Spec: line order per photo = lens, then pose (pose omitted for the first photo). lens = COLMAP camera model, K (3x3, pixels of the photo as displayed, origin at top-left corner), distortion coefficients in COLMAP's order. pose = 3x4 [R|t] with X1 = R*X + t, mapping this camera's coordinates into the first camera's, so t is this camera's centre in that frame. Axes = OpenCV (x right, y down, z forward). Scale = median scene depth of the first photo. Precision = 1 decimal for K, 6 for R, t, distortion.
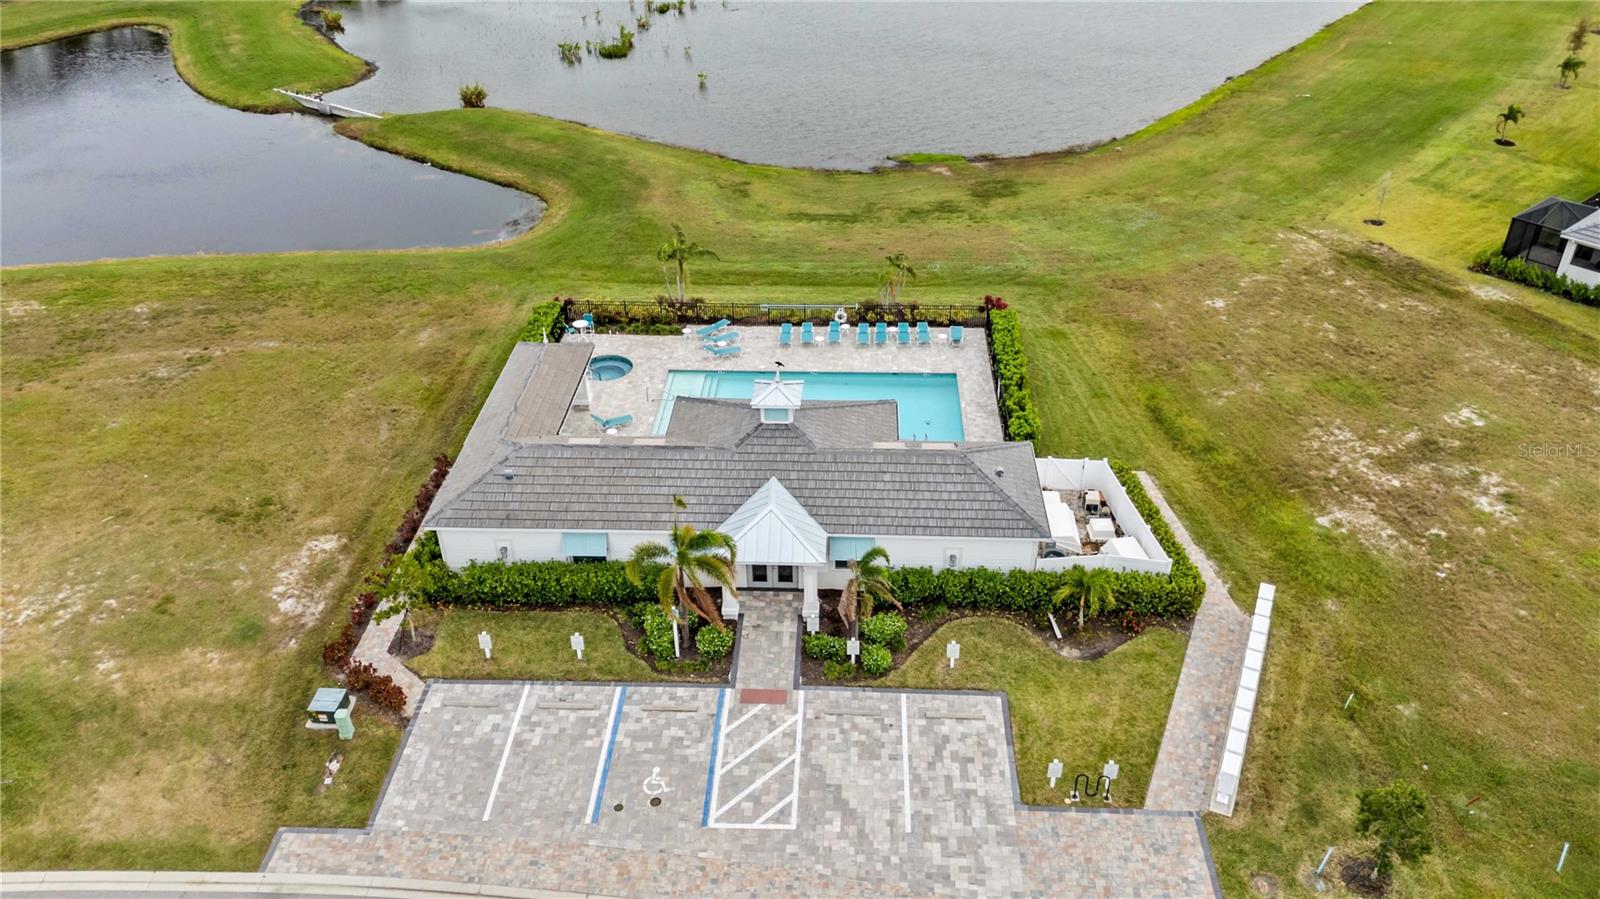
lens RADIAL K [[1173.4, 0, 800.0], [0, 1173.4, 449.5], [0, 0, 1]] dist [0.081316, -0.071920]
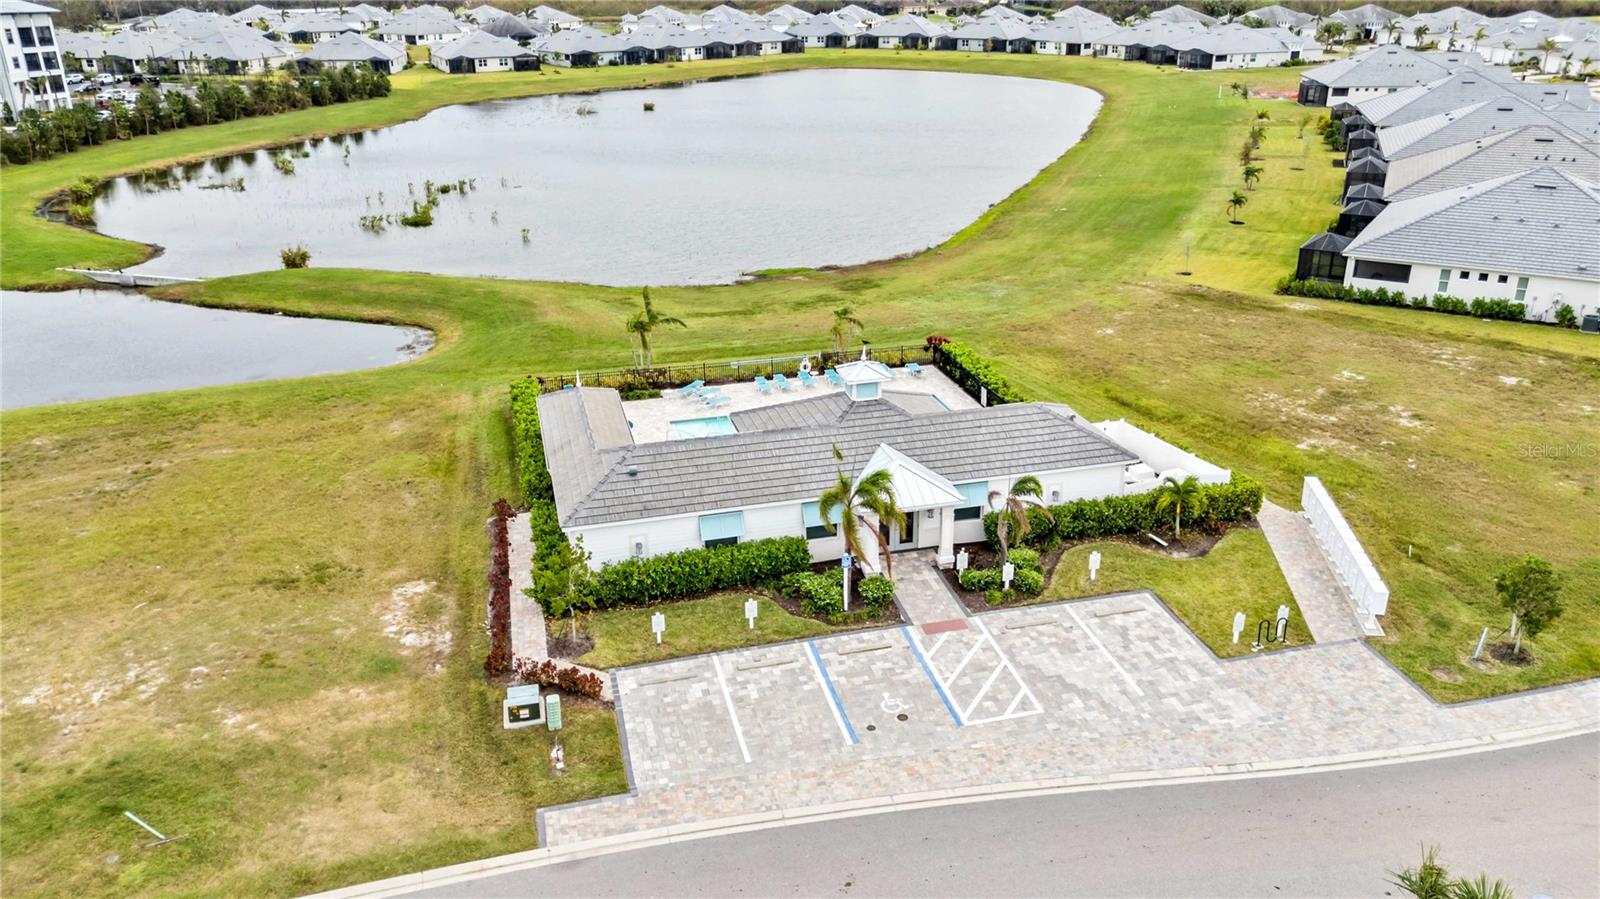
lens RADIAL K [[1173.4, 0, 800.0], [0, 1173.4, 449.5], [0, 0, 1]] dist [0.081316, -0.071920]
pose [[0.954480, -0.111931, 0.276478, -0.398794], [0.162610, 0.972330, -0.167730, 0.200455], [-0.250053, 0.205053, 0.946270, 0.020833]]
